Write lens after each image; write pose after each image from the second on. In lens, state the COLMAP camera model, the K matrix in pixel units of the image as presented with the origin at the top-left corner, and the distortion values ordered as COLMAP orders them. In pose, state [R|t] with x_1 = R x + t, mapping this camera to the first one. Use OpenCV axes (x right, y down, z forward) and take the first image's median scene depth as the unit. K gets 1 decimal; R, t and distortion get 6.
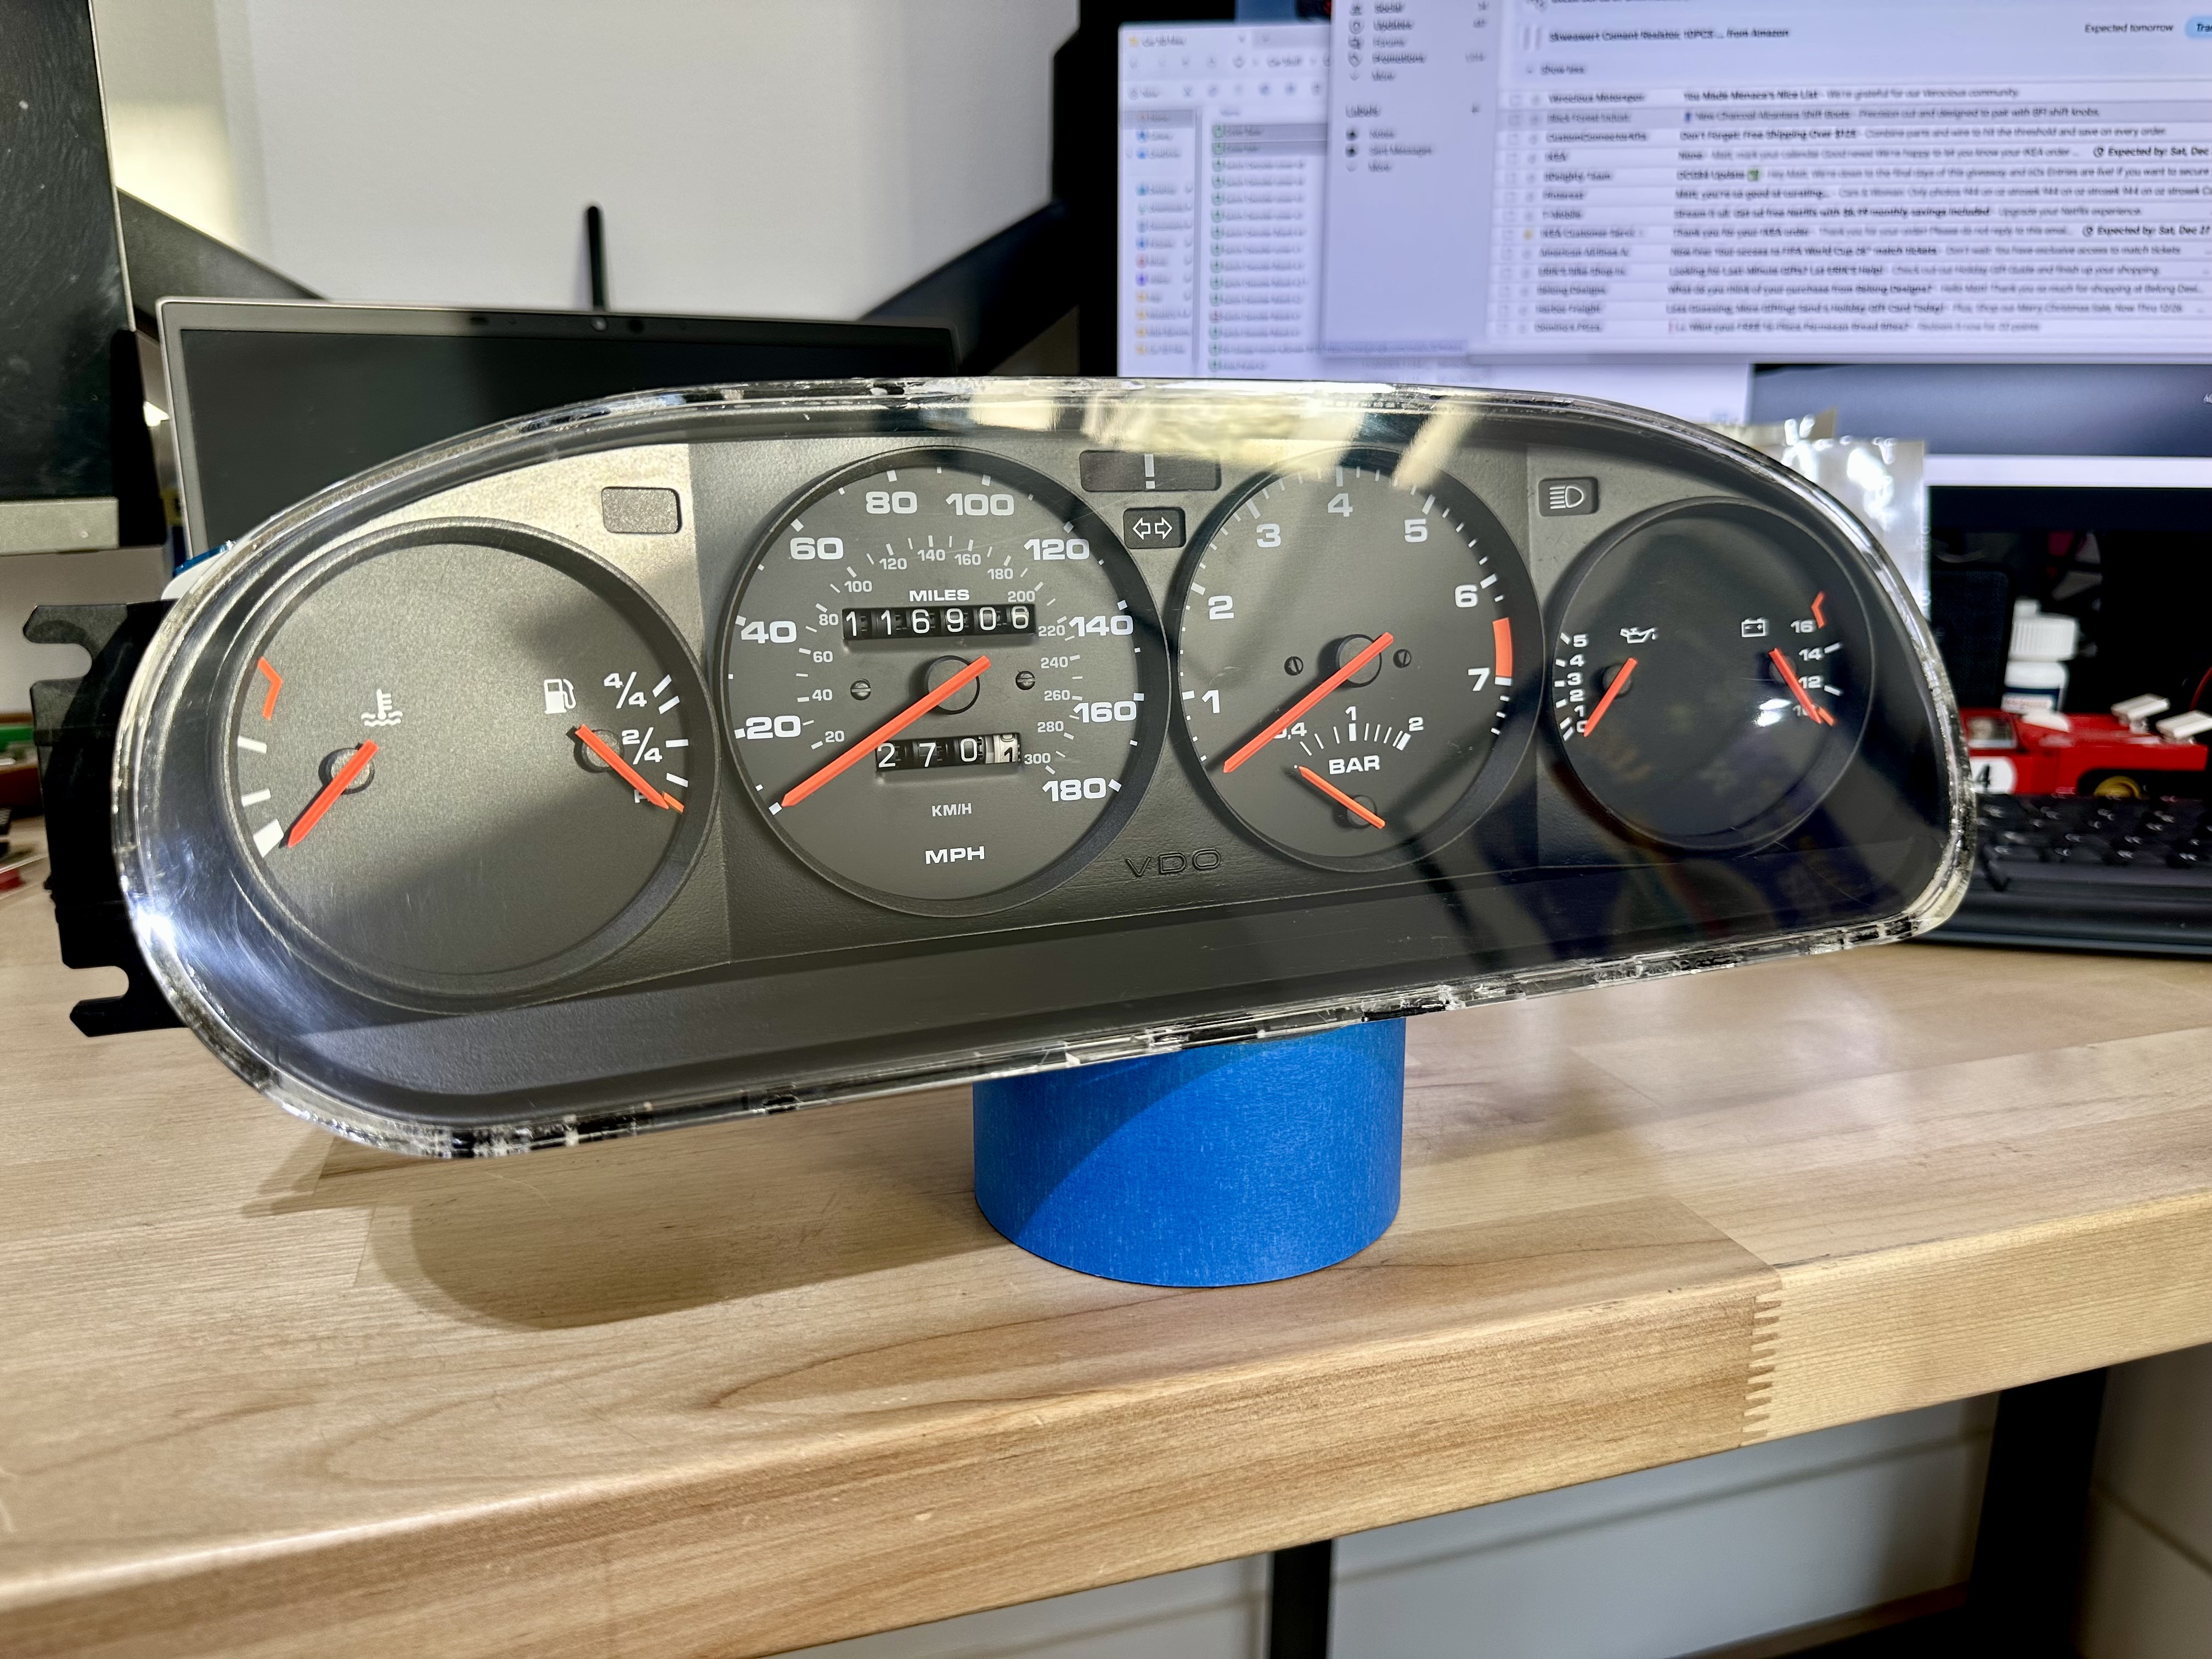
lens RADIAL K [[1604.7, 0, 1106.0], [0, 1604.7, 829.5], [0, 0, 1]] dist [0.160860, -0.374969]
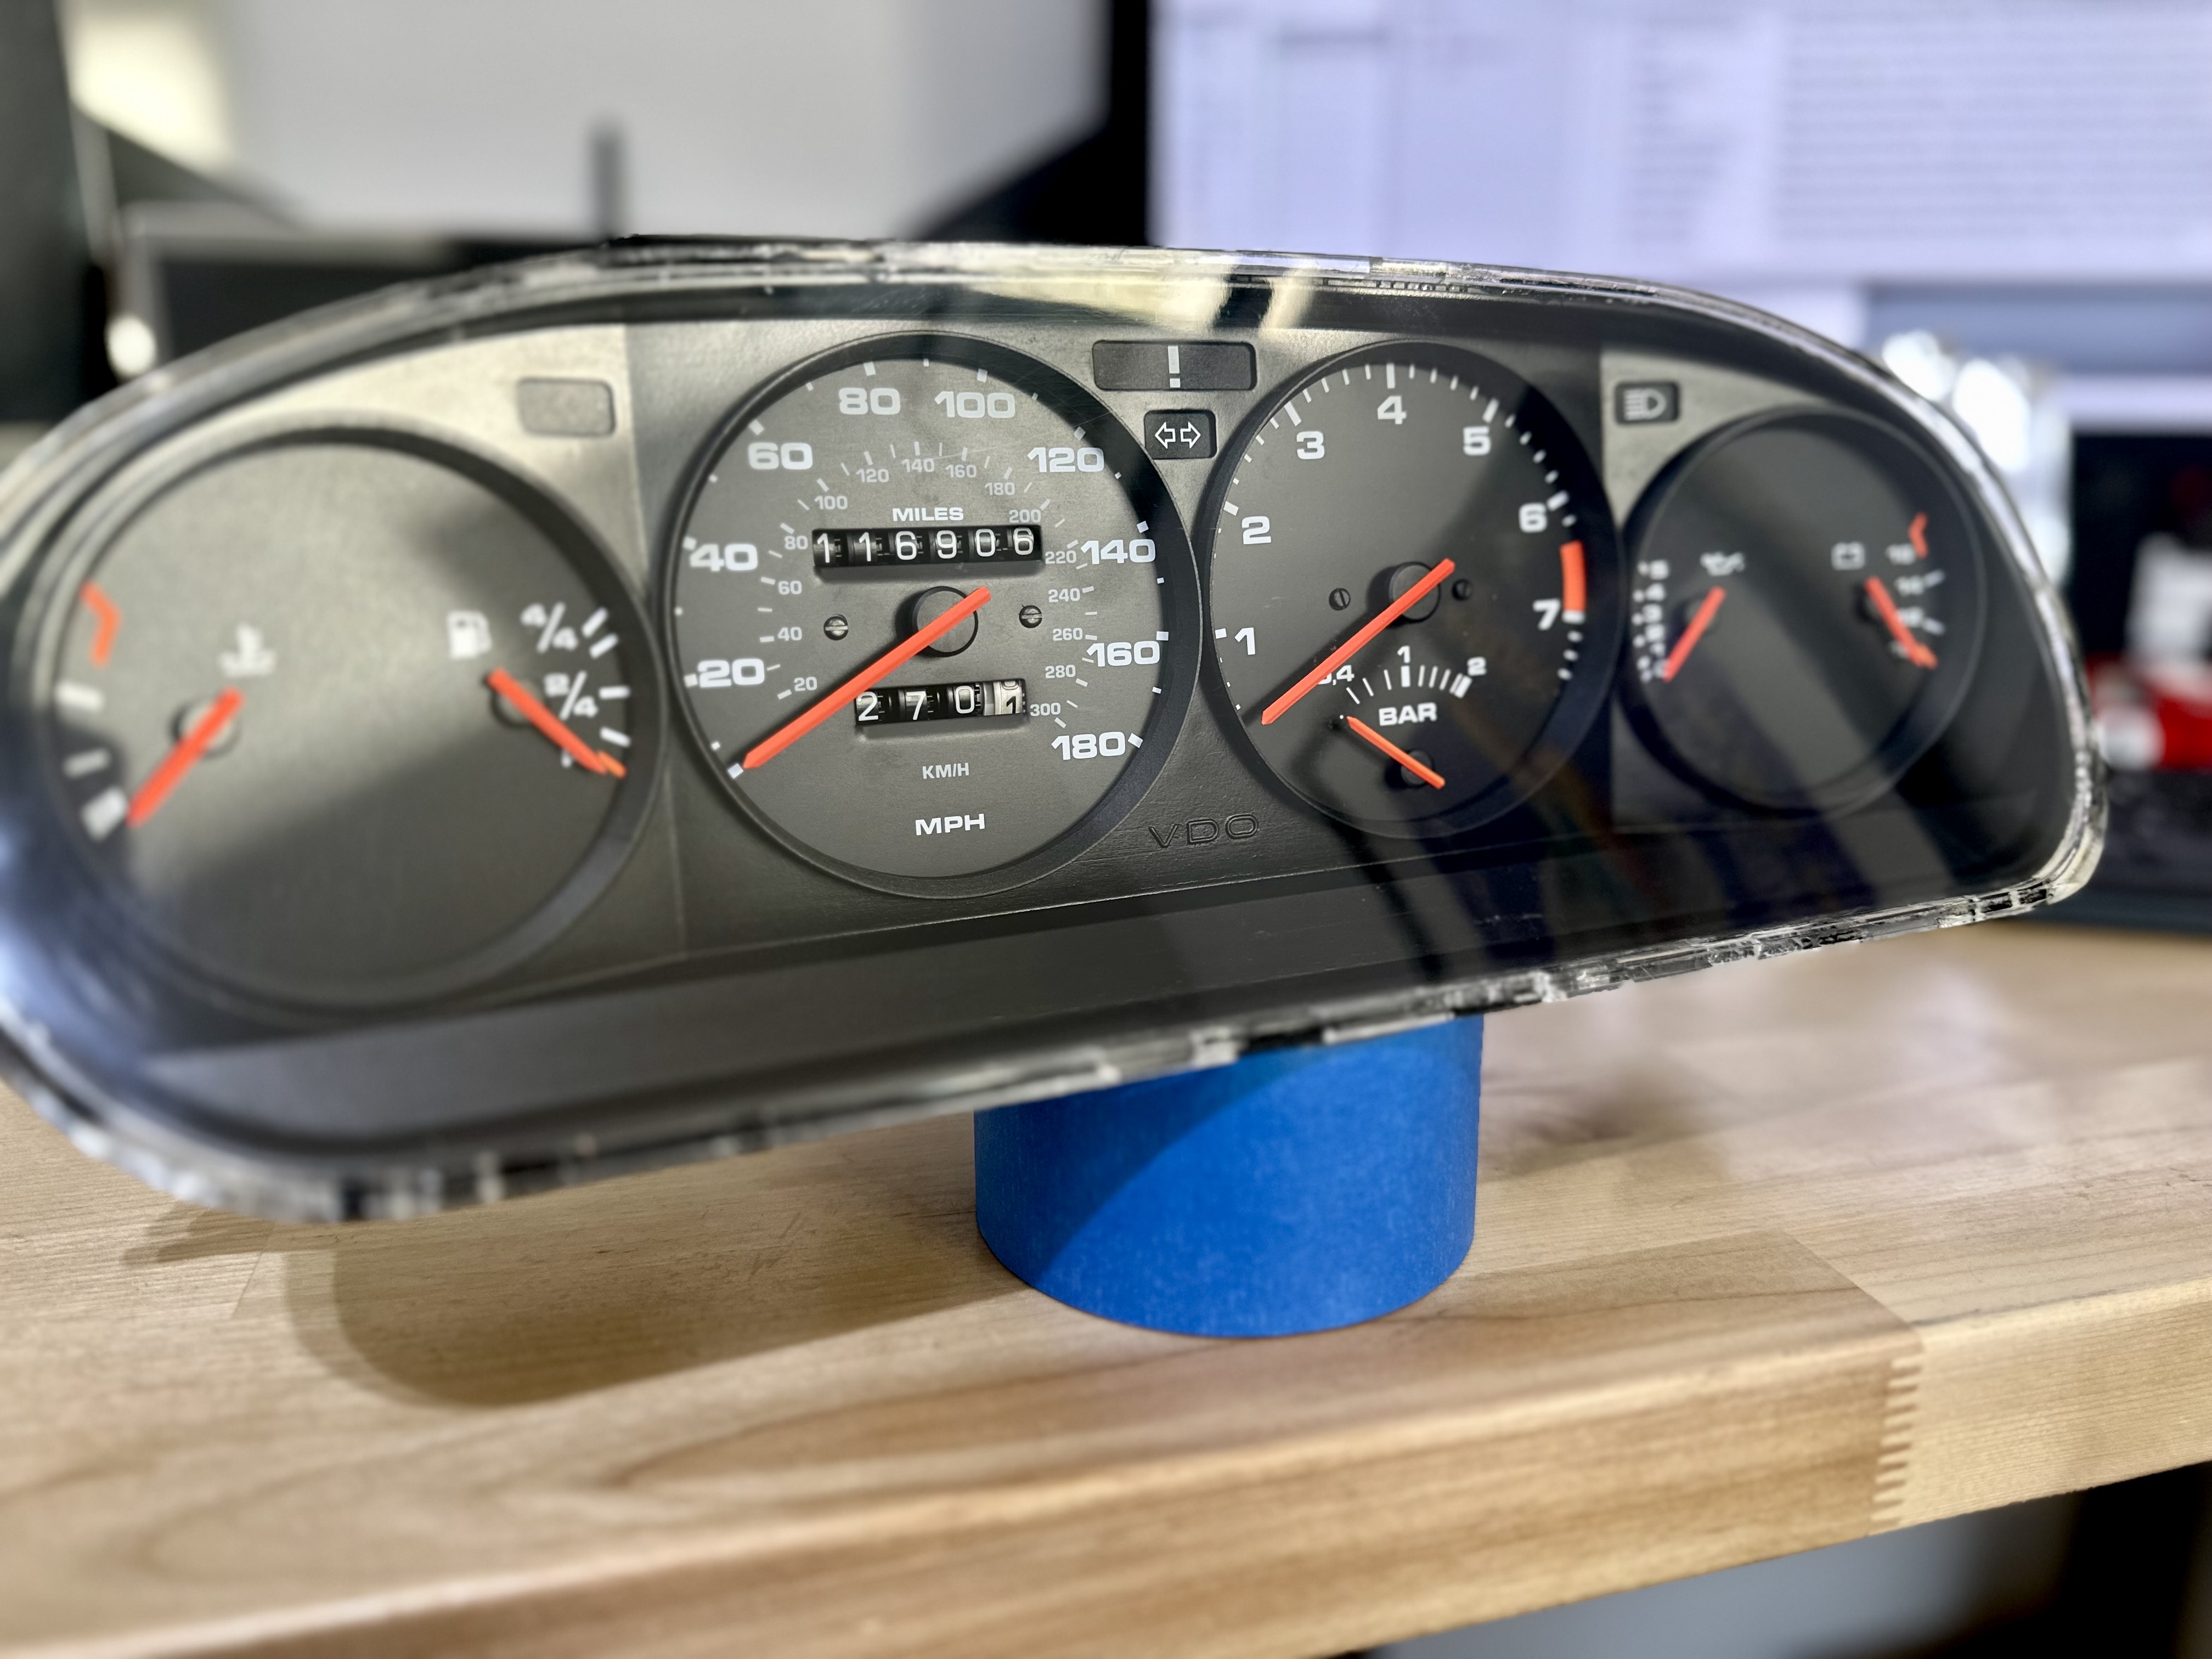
lens RADIAL K [[1604.7, 0, 1106.0], [0, 1604.7, 829.5], [0, 0, 1]] dist [0.160860, -0.374969]
pose [[0.999502, -0.011095, 0.029547, -0.036960], [0.010421, 0.999684, 0.022879, 0.000167], [-0.029791, -0.022560, 0.999302, 0.152667]]
